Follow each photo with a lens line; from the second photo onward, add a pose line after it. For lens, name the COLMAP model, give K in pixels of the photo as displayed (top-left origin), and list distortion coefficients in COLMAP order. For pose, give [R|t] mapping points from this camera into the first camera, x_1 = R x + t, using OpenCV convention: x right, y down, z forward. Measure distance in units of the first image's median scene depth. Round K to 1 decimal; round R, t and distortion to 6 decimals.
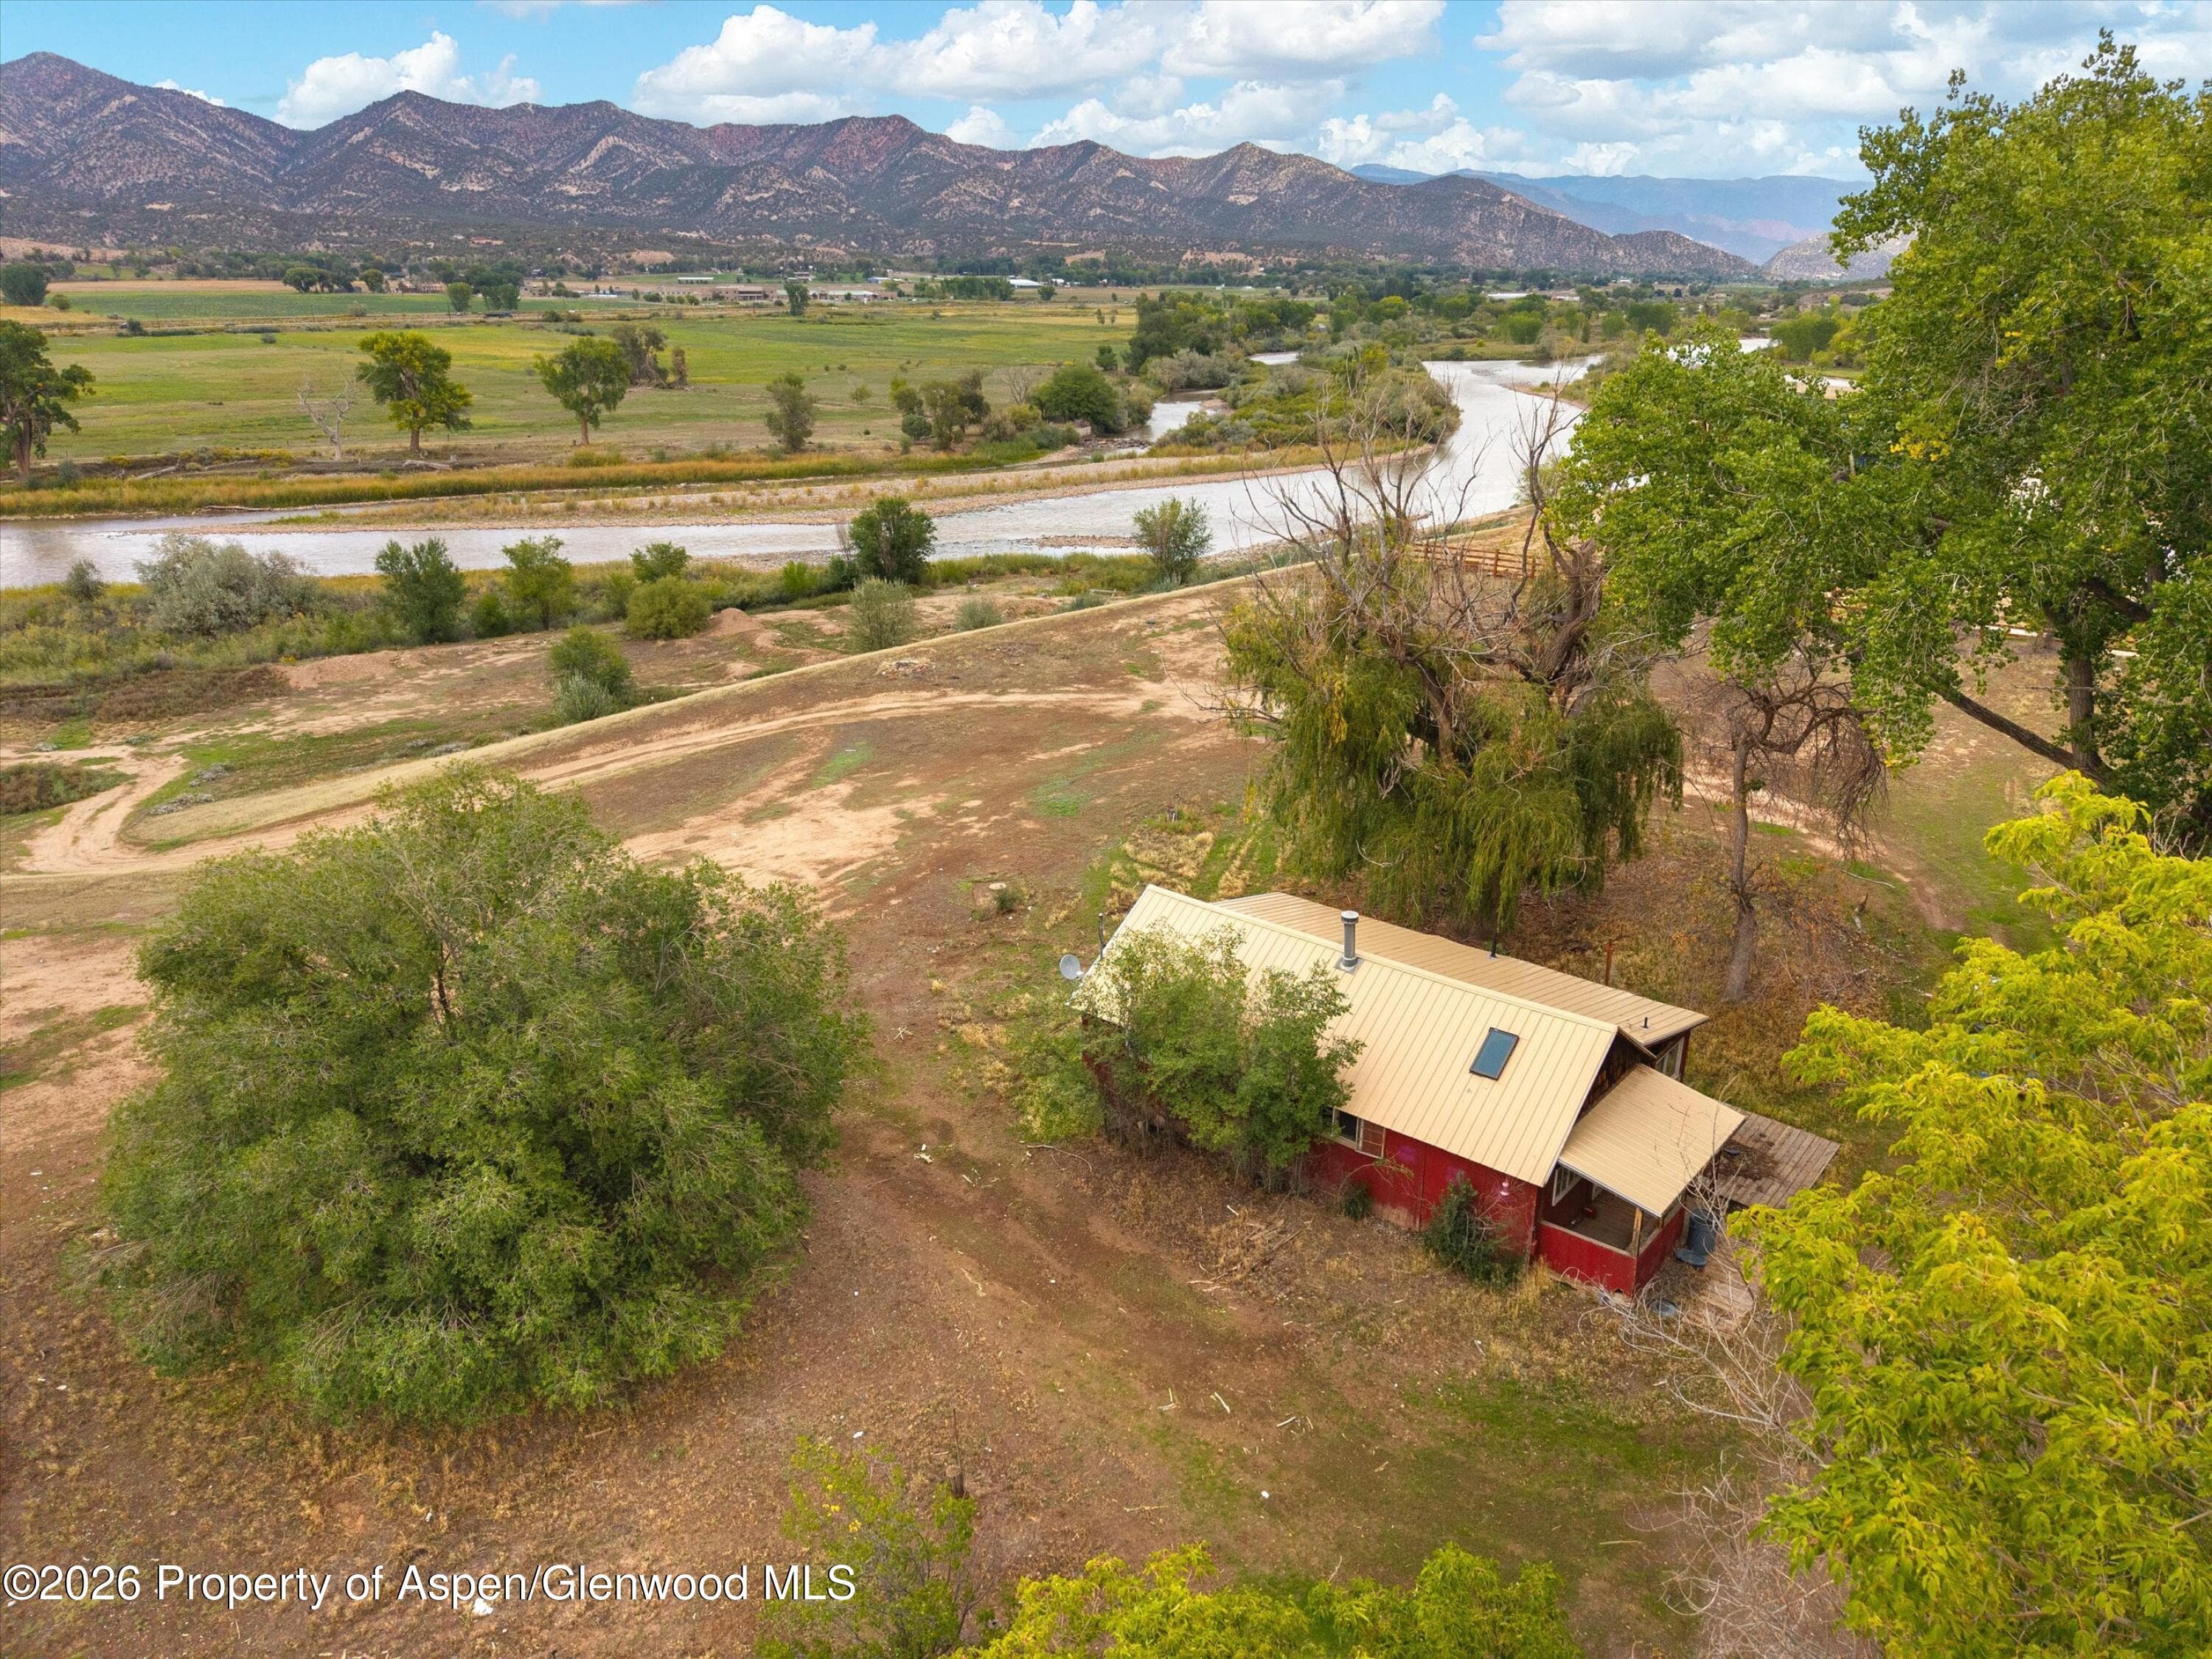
lens RADIAL K [[1480.3, 0, 1111.3], [0, 1480.3, 825.5], [0, 0, 1]] dist [0.012944, -0.010225]
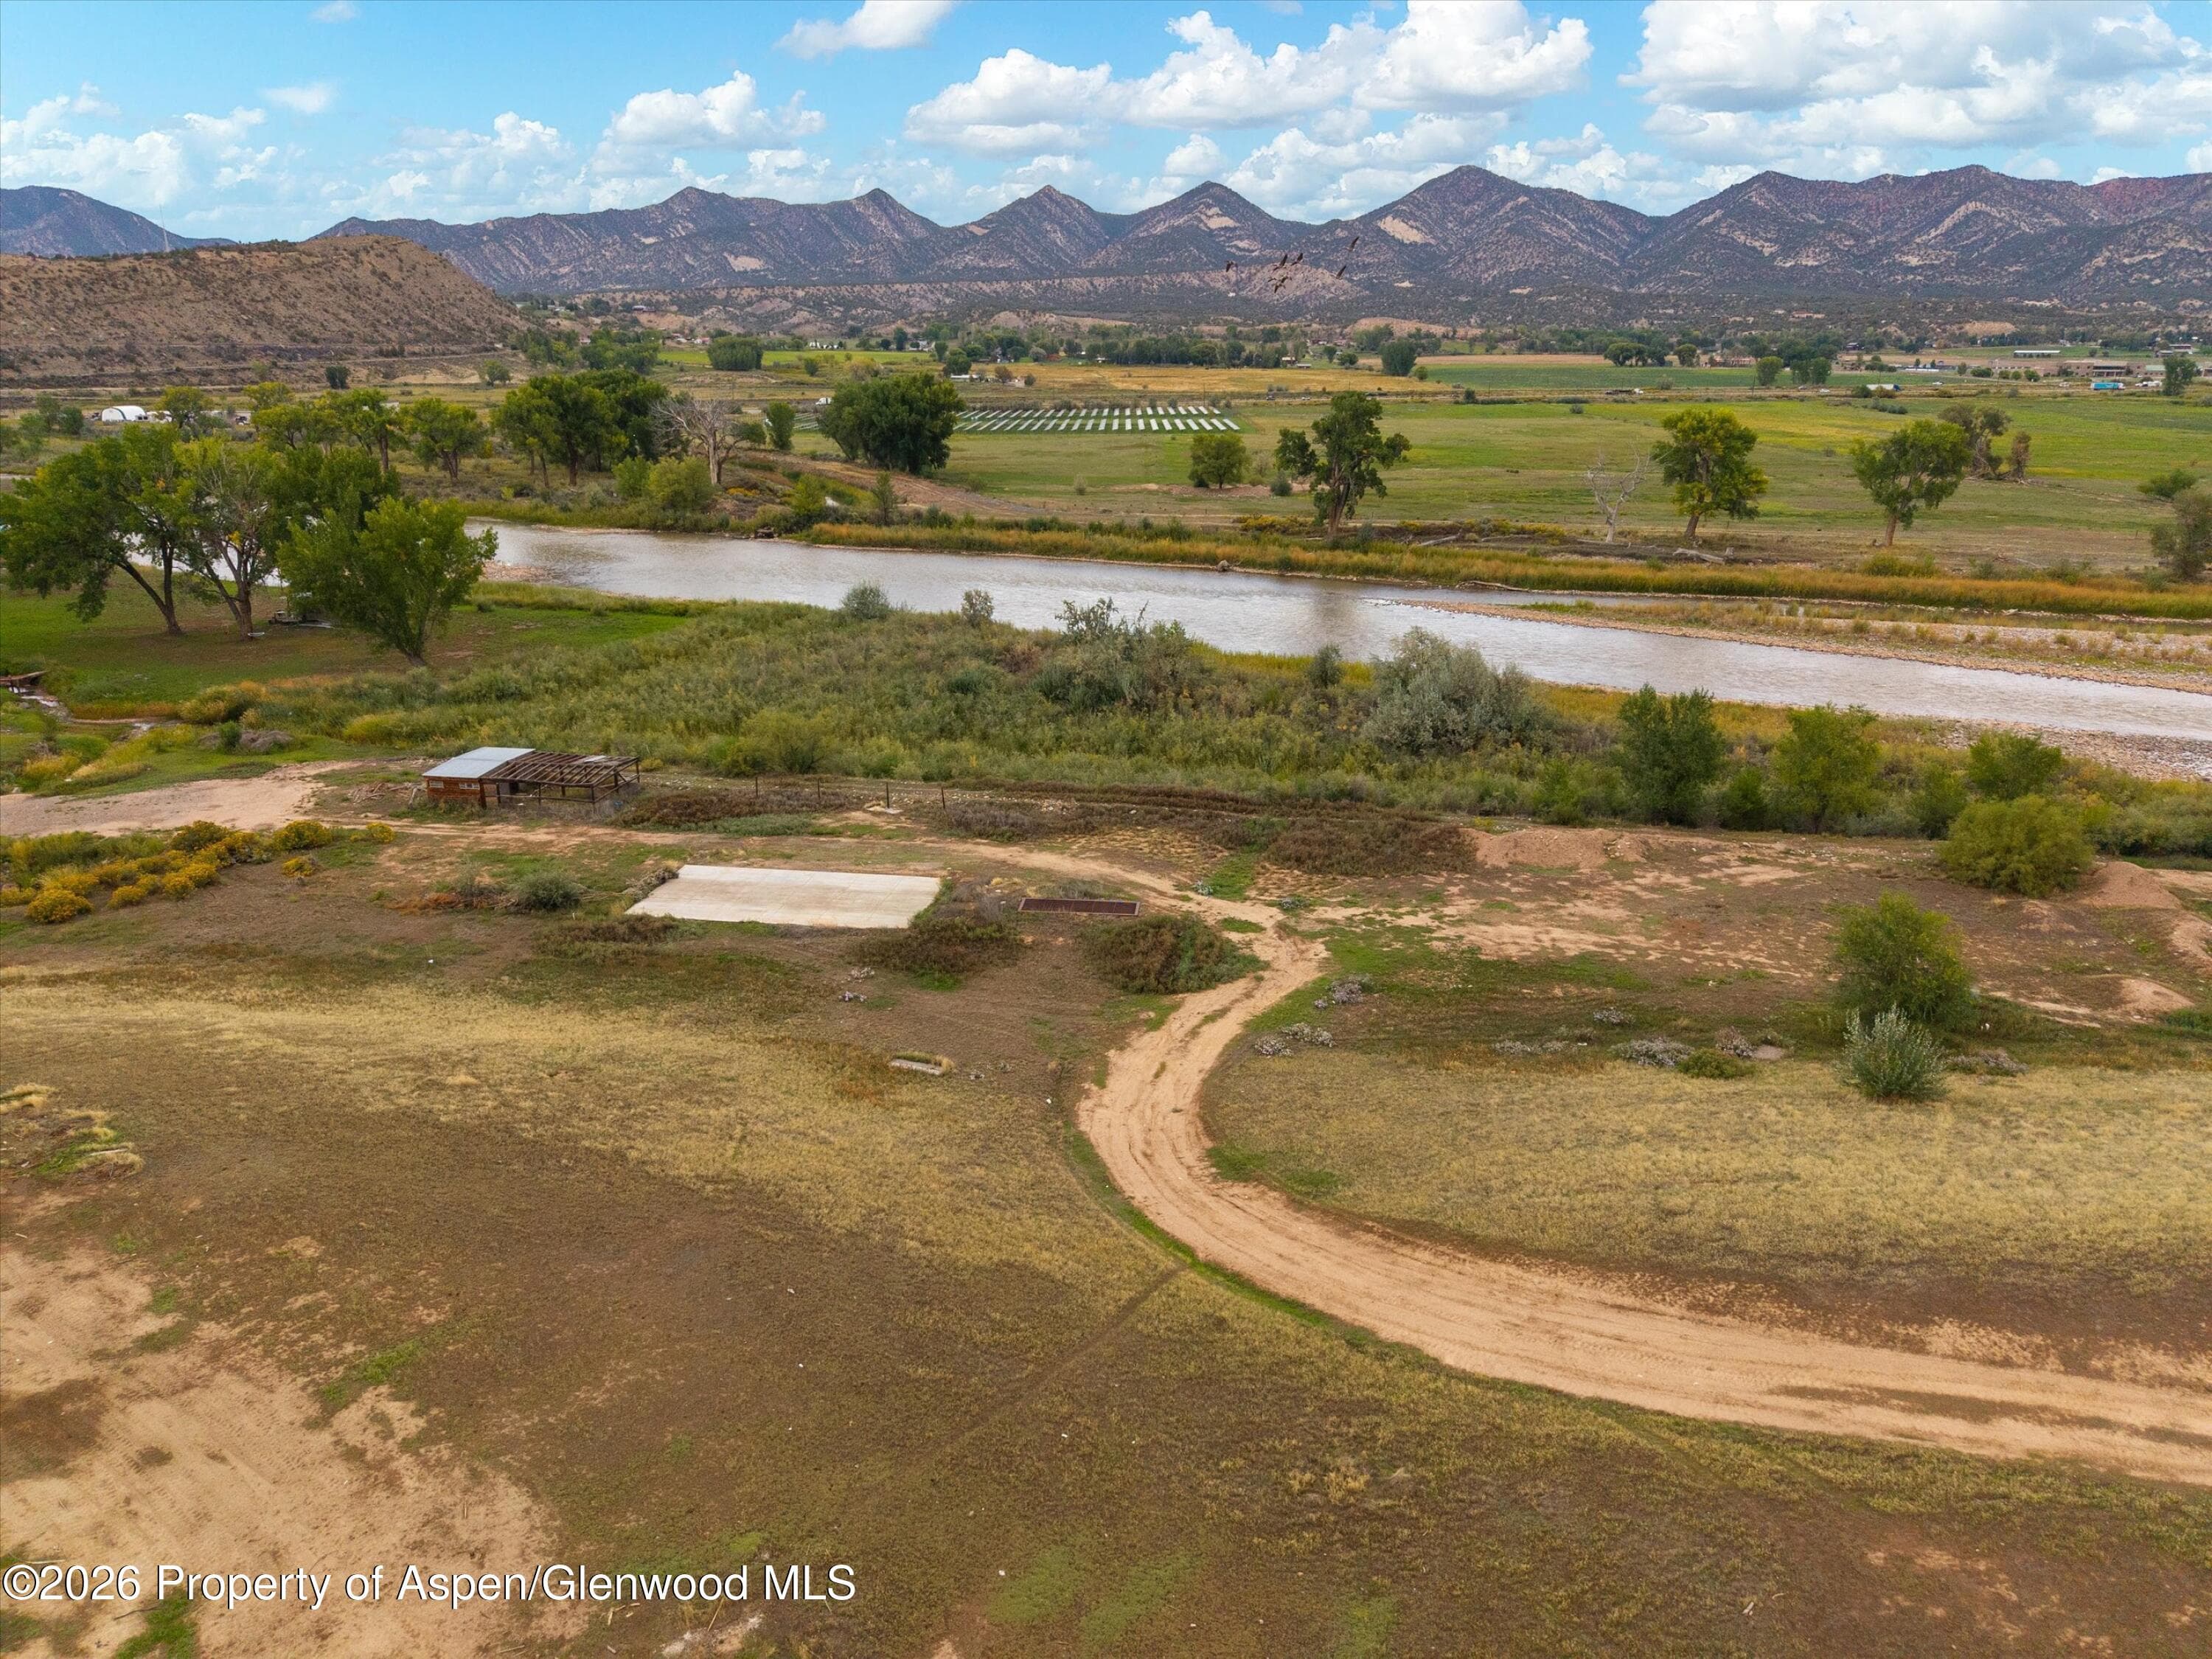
lens RADIAL K [[1480.3, 0, 1111.3], [0, 1480.3, 825.5], [0, 0, 1]] dist [0.012944, -0.010225]
pose [[0.704544, 0.216032, -0.675980, -0.024432], [-0.245970, 0.967831, 0.052939, -0.015809], [0.665670, 0.128973, 0.735016, 0.043869]]
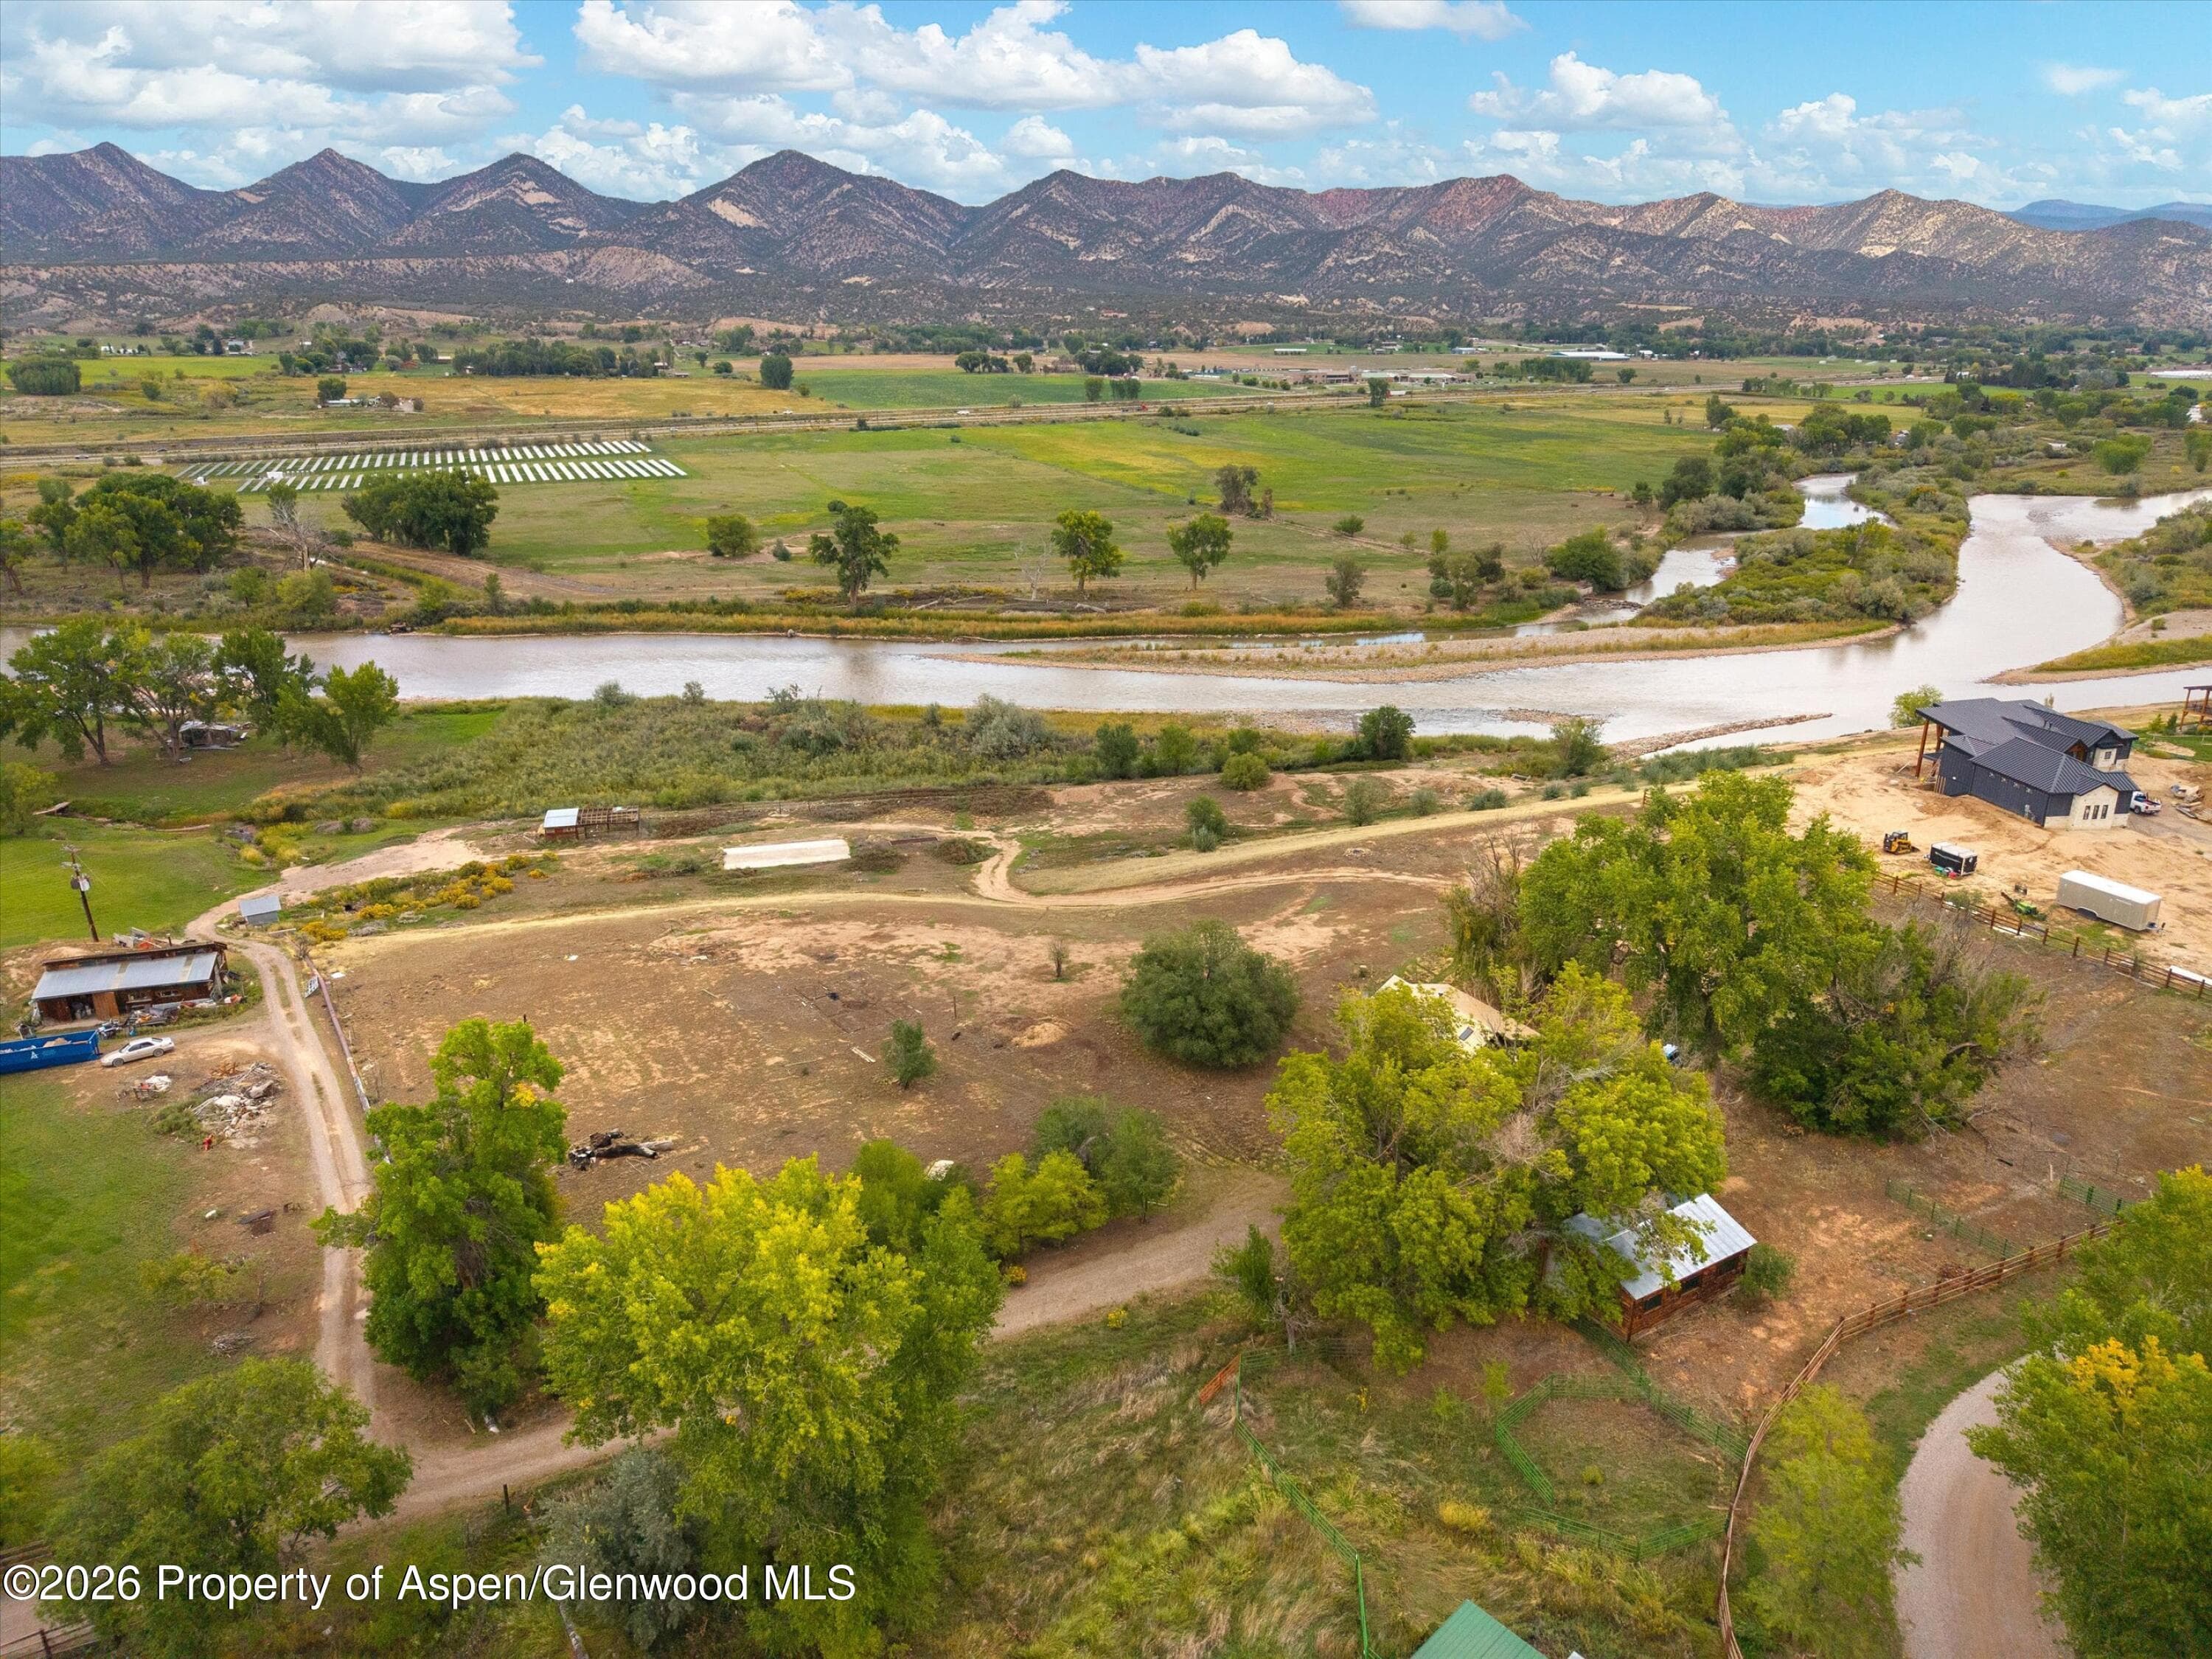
lens RADIAL K [[1480.3, 0, 1111.3], [0, 1480.3, 825.5], [0, 0, 1]] dist [0.012944, -0.010225]
pose [[0.931899, 0.116813, -0.343393, 0.026736], [-0.126472, 0.991953, -0.005785, -0.009433], [0.339954, 0.048821, 0.939174, -0.116399]]
